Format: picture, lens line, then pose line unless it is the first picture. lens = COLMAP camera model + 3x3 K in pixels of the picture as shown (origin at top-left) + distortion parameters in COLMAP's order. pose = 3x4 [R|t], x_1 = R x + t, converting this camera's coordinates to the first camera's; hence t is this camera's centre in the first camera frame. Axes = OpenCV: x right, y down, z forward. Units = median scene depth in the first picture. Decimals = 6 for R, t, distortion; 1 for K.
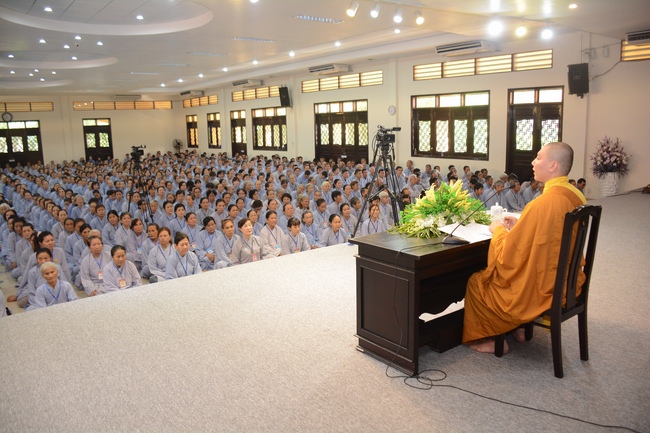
lens RADIAL K [[519.3, 0, 325.0], [0, 519.3, 216.5], [0, 0, 1]] dist [-0.069291, 0.007902]
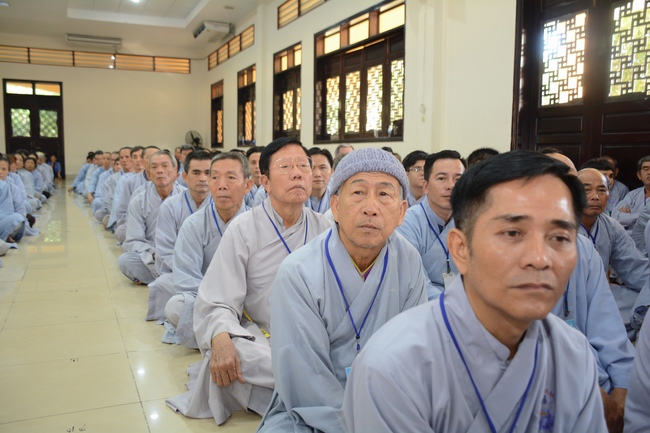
lens RADIAL K [[580.6, 0, 325.0], [0, 580.6, 216.5], [0, 0, 1]] dist [0.067916, -0.001347]
pose [[0.976905, 0.055823, -0.206253, -0.039645], [-0.068594, 0.996111, -0.055290, -0.052702], [0.202365, 0.068161, 0.976935, 0.588090]]
